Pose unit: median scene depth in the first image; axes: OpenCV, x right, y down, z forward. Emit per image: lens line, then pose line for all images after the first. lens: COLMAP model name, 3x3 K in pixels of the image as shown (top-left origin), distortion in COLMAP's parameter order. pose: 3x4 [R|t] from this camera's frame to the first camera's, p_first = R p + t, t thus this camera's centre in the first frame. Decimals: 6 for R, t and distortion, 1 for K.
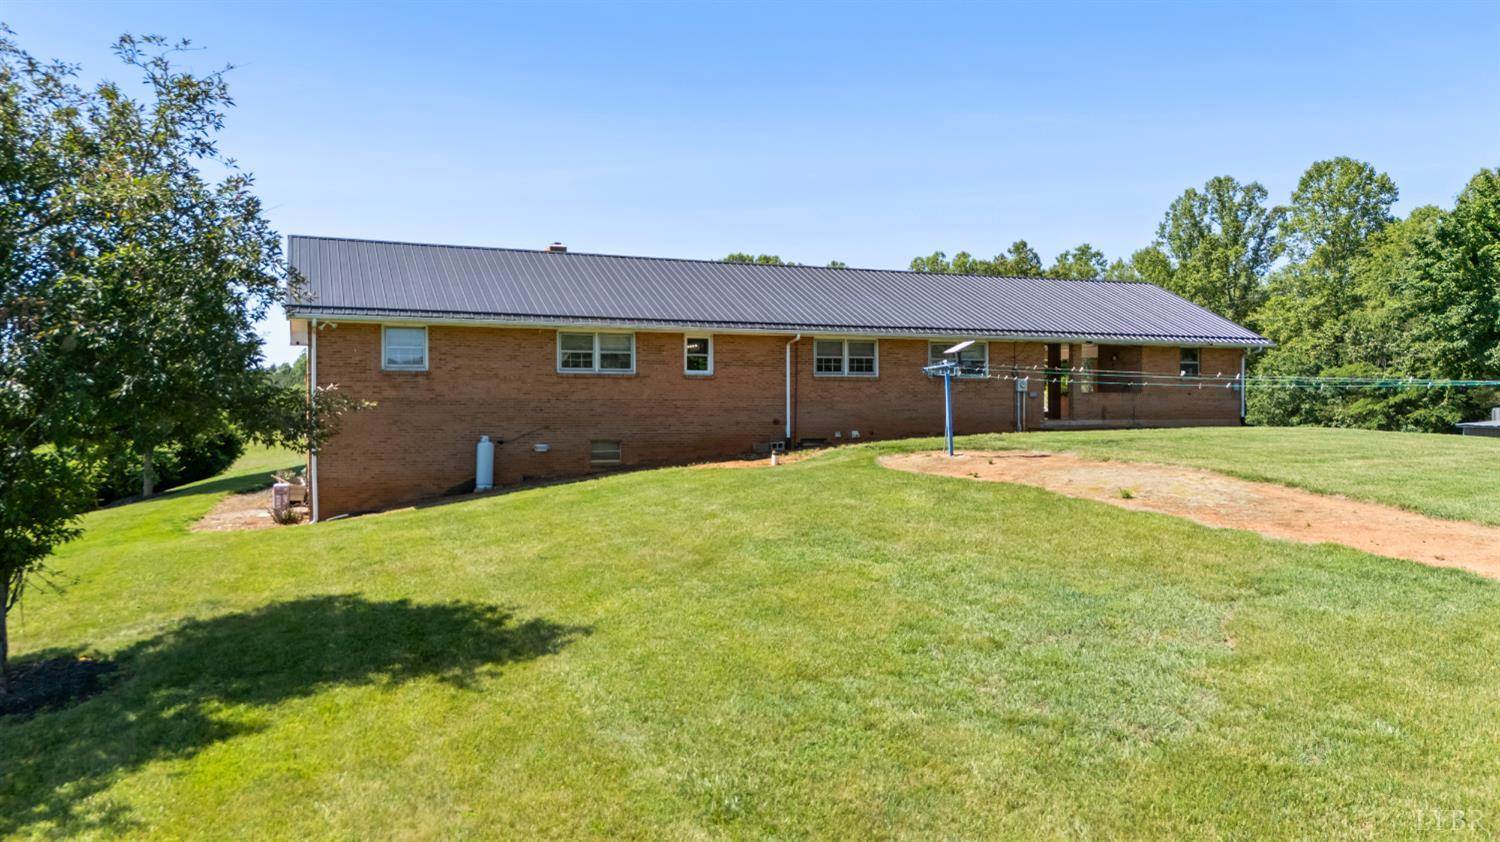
lens RADIAL K [[1099.2, 0, 752.5], [0, 1099.2, 419.6], [0, 0, 1]] dist [0.091379, -0.095211]
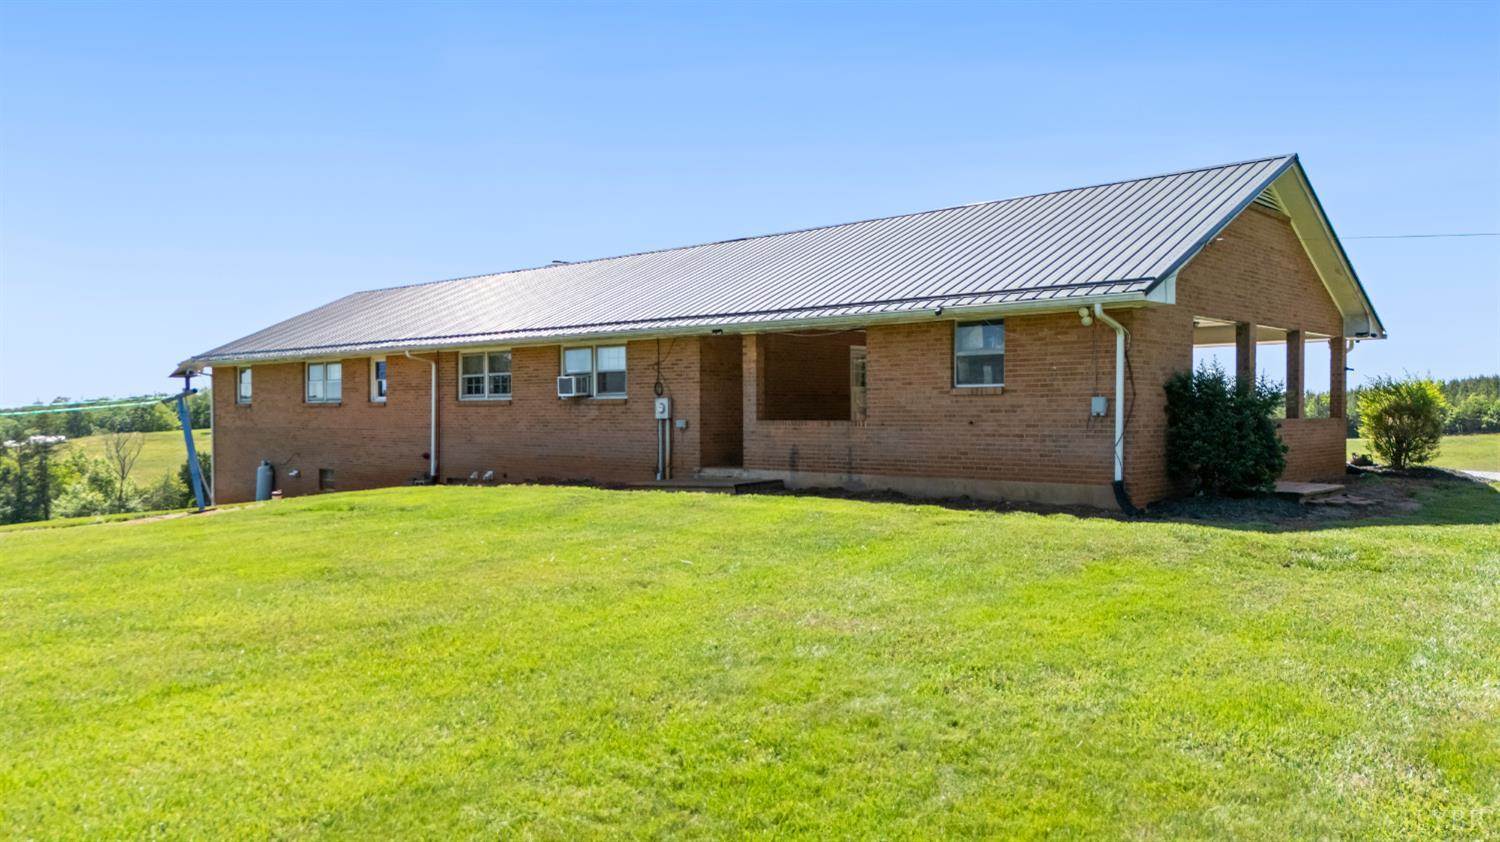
lens RADIAL K [[1099.2, 0, 752.5], [0, 1099.2, 419.6], [0, 0, 1]] dist [0.091379, -0.095211]
pose [[0.442865, 0.002924, -0.896584, 0.864344], [-0.011932, 0.999925, -0.002633, -0.025633], [0.896509, 0.011864, 0.442866, 0.825129]]
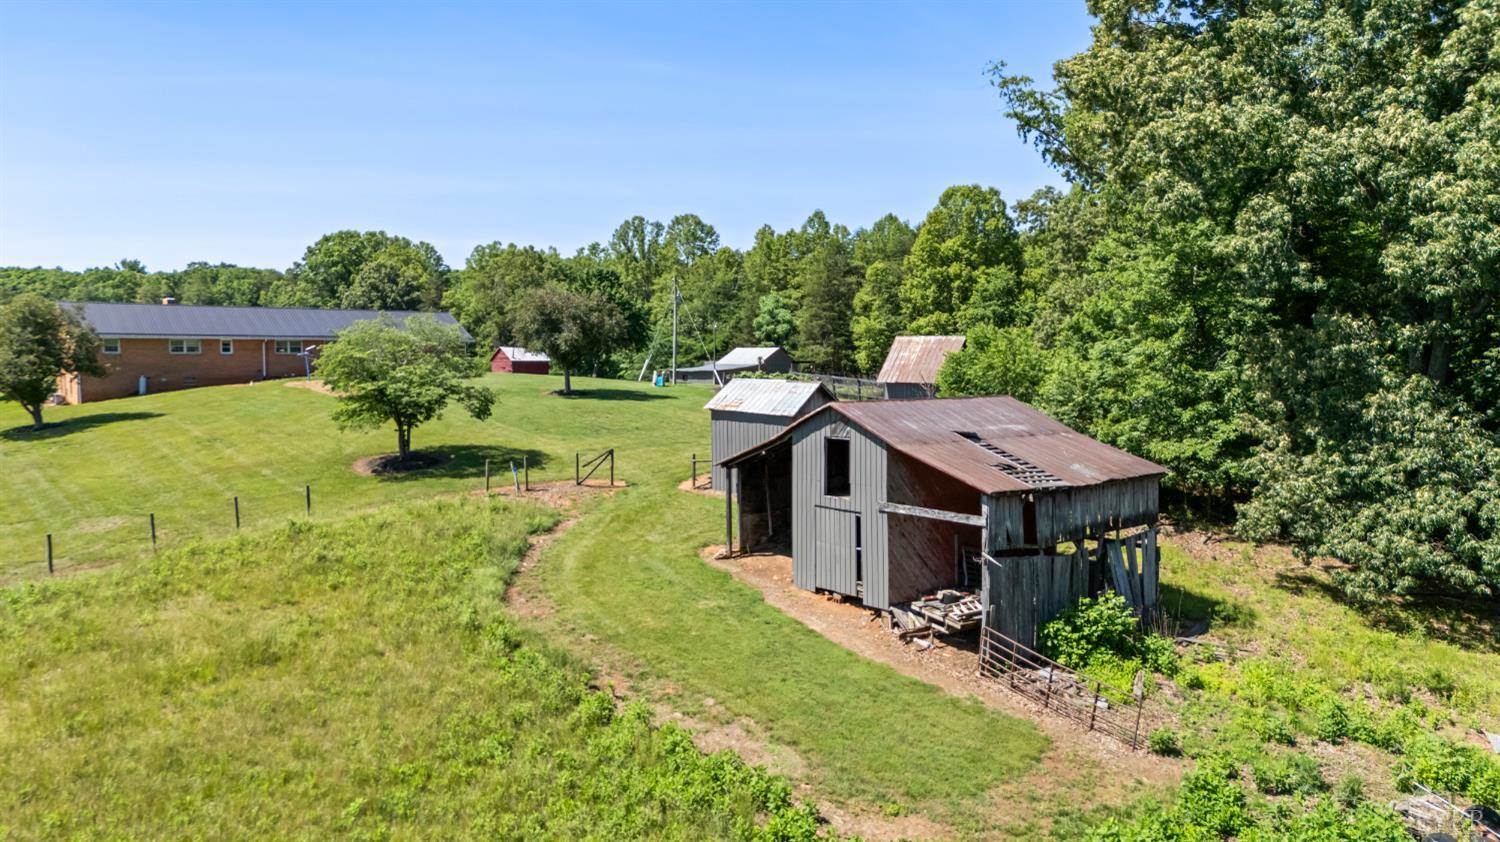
lens RADIAL K [[1099.2, 0, 752.5], [0, 1099.2, 419.6], [0, 0, 1]] dist [0.091379, -0.095211]
pose [[0.960810, -0.013200, 0.276893, 0.428037], [-0.002301, 0.998451, 0.055582, -0.032903], [-0.277198, -0.054041, 0.959292, -2.016858]]
